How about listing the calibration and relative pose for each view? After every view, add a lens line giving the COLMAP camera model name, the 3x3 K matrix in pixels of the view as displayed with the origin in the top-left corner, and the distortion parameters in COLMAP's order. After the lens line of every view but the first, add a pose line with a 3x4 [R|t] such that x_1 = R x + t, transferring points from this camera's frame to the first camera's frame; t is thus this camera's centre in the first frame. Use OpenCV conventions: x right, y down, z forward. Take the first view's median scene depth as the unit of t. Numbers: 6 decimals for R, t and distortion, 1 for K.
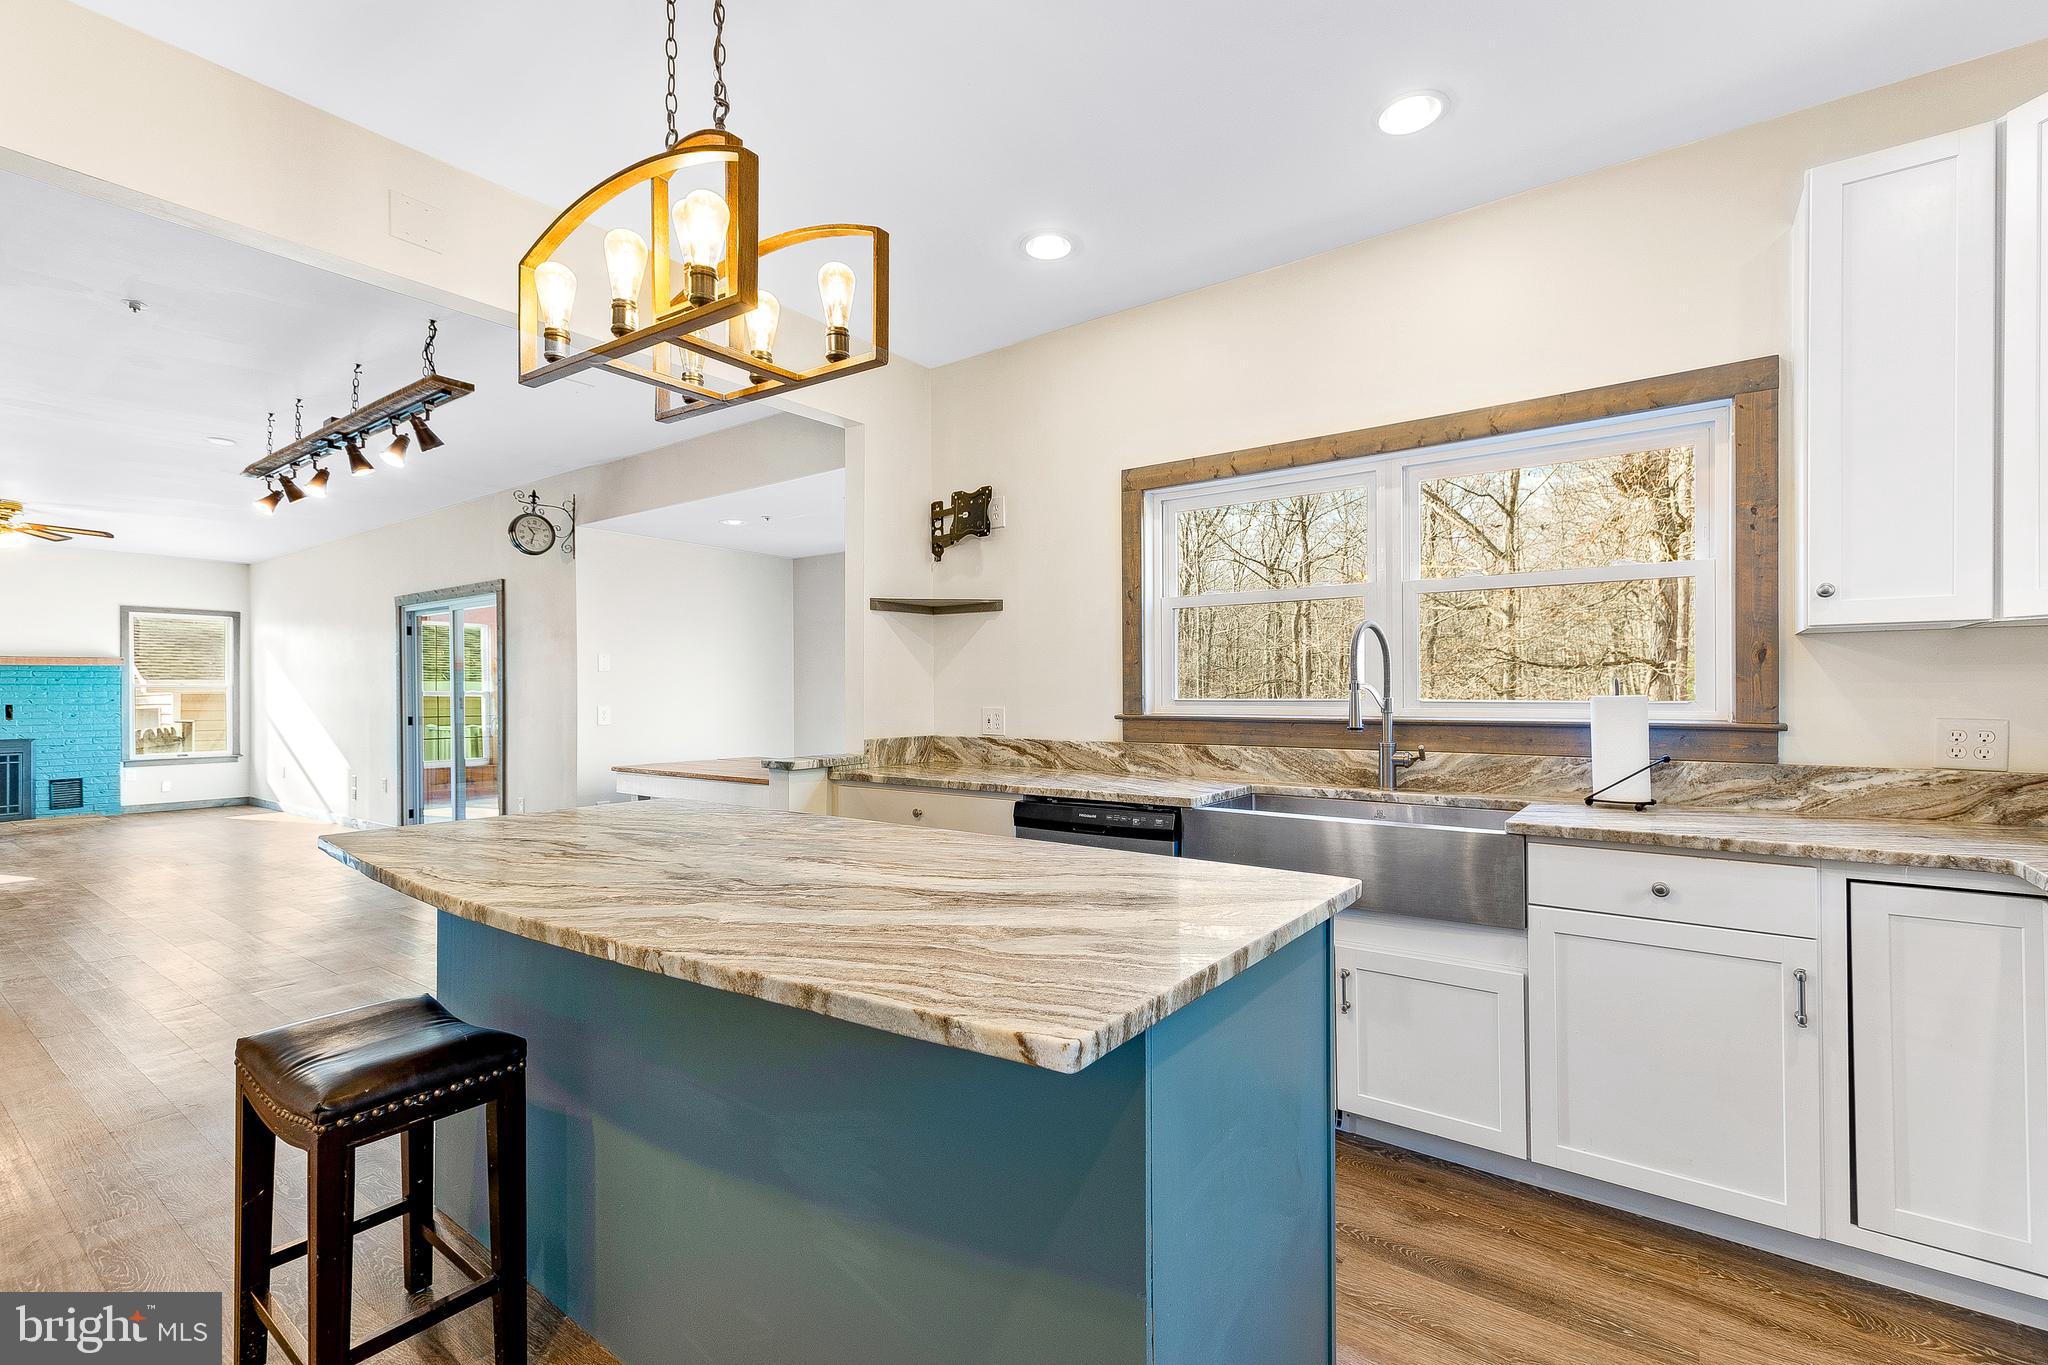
lens RADIAL K [[892.8, 0, 1023.8], [0, 892.8, 690.5], [0, 0, 1]] dist [0.012772, -0.001631]
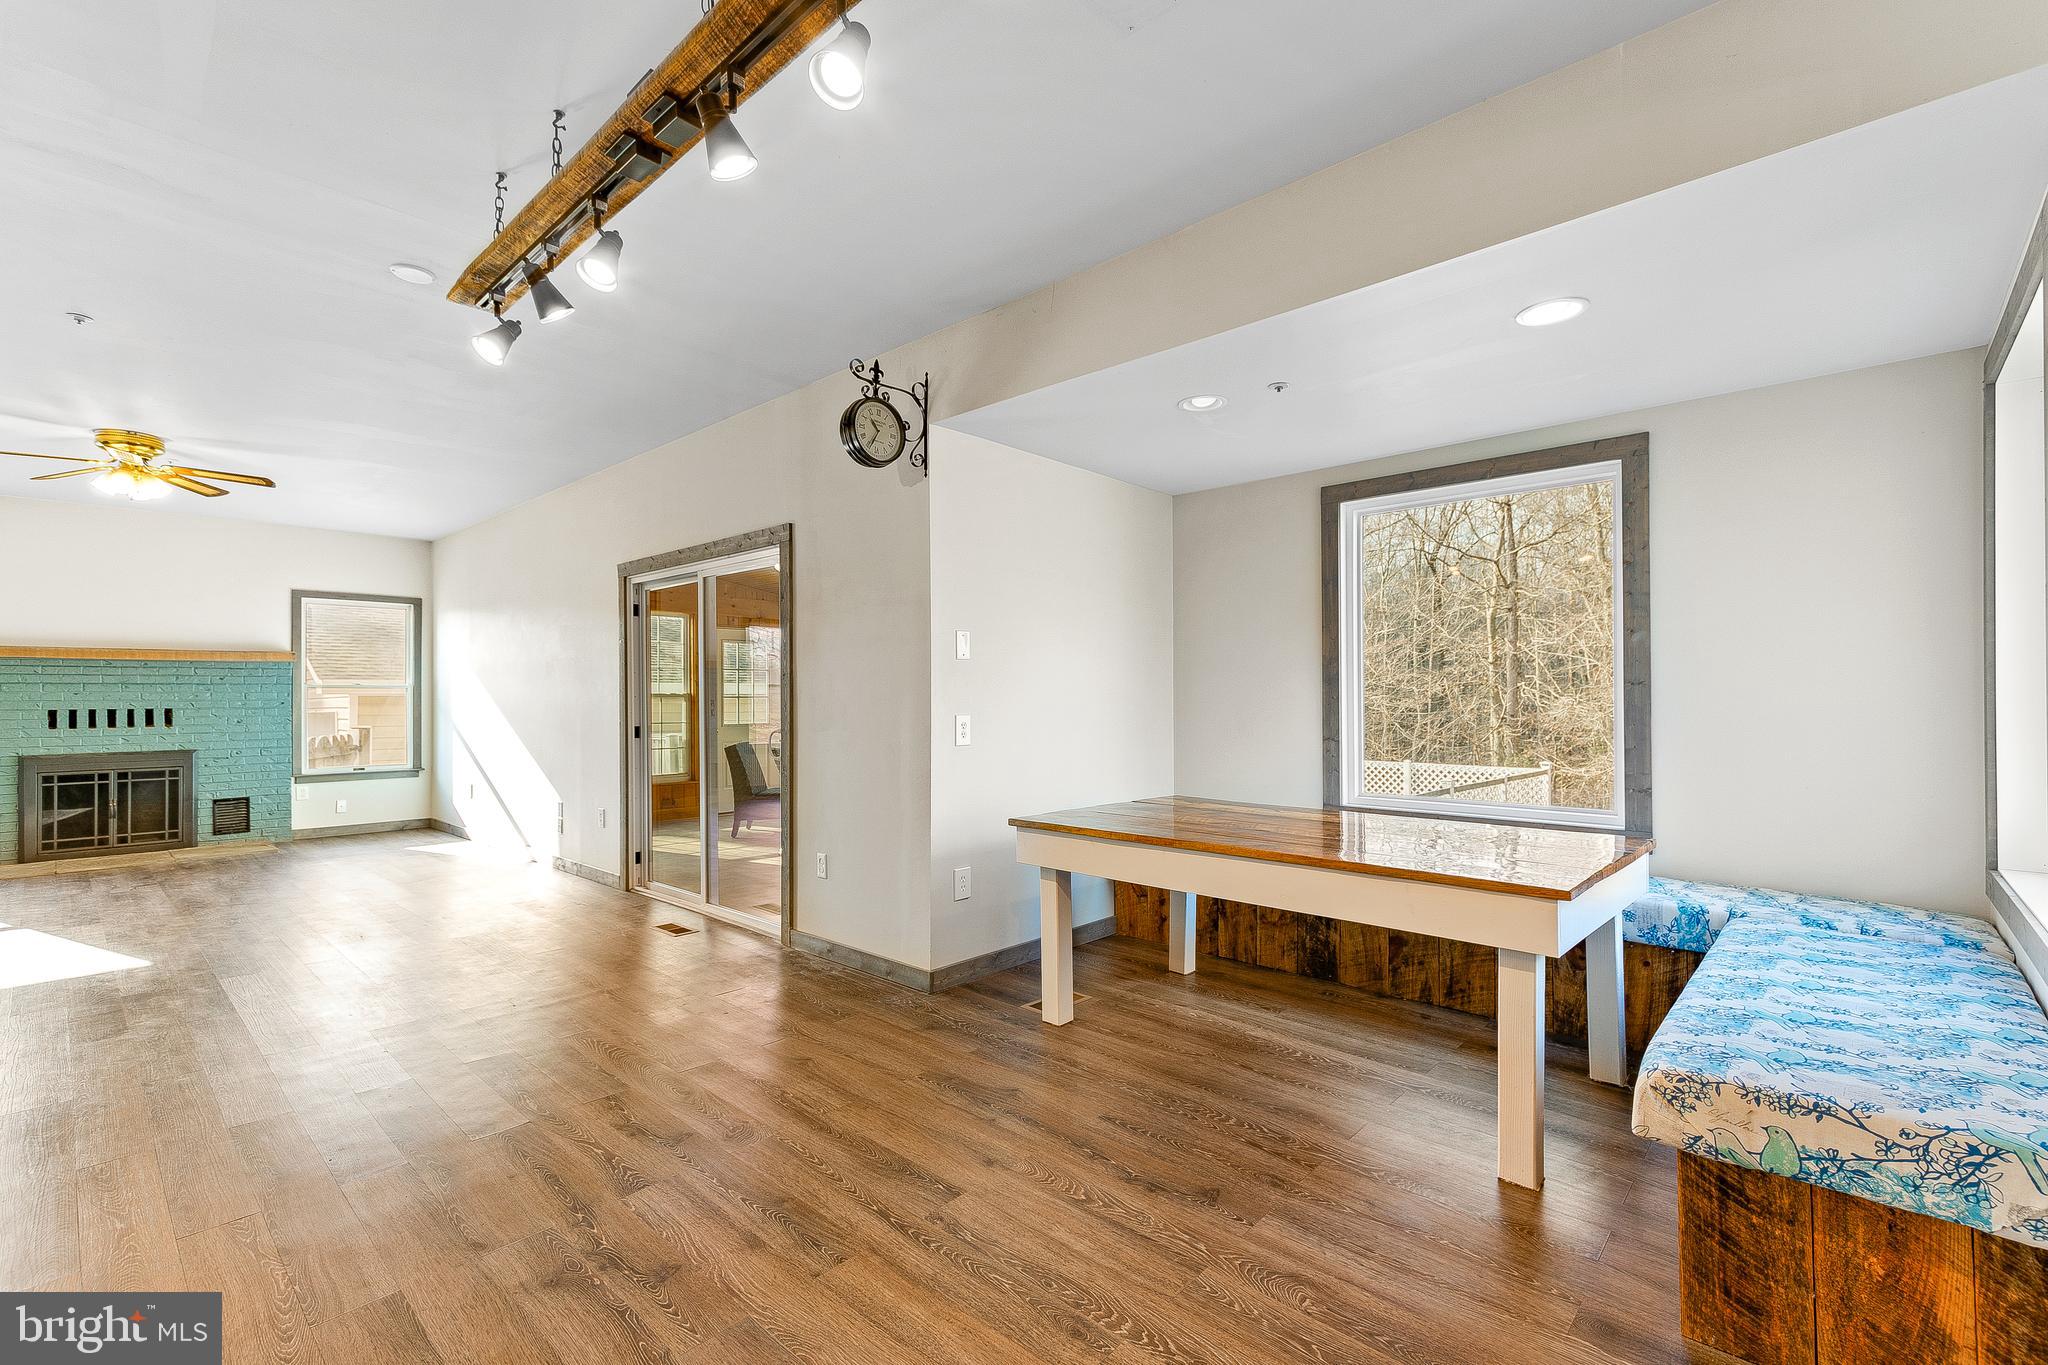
lens RADIAL K [[892.8, 0, 1027.9], [0, 892.8, 695.2], [0, 0, 1]] dist [0.012772, -0.001631]
pose [[0.993516, 0.001645, -0.113680, -0.246828], [-0.001665, 0.999999, -0.000082, 0.002525], [0.113679, 0.000270, 0.993517, 0.269126]]
